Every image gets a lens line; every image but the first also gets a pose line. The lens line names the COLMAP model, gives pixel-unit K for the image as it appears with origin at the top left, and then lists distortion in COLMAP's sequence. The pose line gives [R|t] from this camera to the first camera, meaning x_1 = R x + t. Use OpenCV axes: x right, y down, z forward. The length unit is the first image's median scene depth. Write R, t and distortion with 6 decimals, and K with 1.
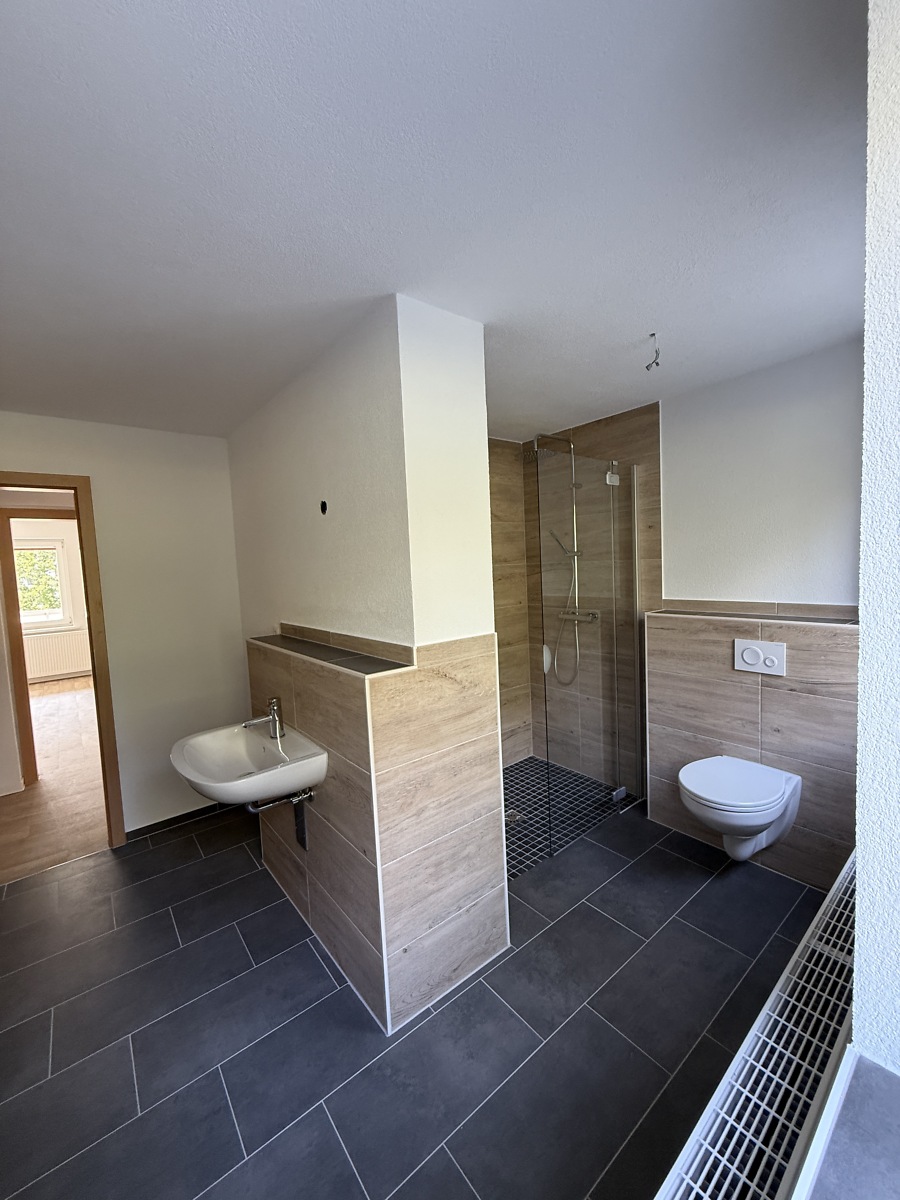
lens RADIAL K [[480.2, 0, 447.4], [0, 480.2, 596.7], [0, 0, 1]] dist [-0.000213, -0.000236]
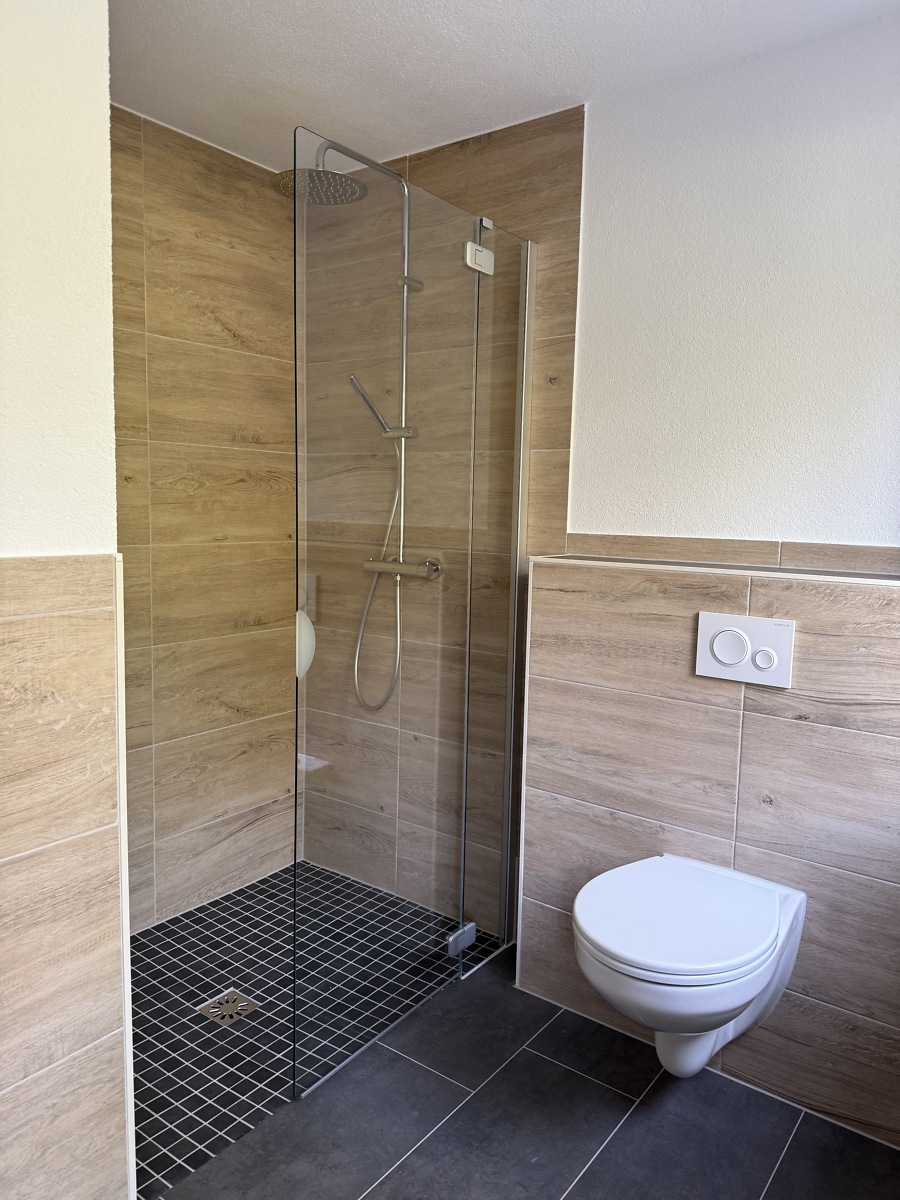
lens RADIAL K [[852.4, 0, 450.0], [0, 852.4, 600.0], [0, 0, 1]] dist [0.120504, -0.202171]
pose [[0.963200, 0.037444, 0.266165, 0.116437], [-0.048815, 0.998150, 0.036235, 0.051105], [-0.264316, -0.047894, 0.963246, 0.214342]]
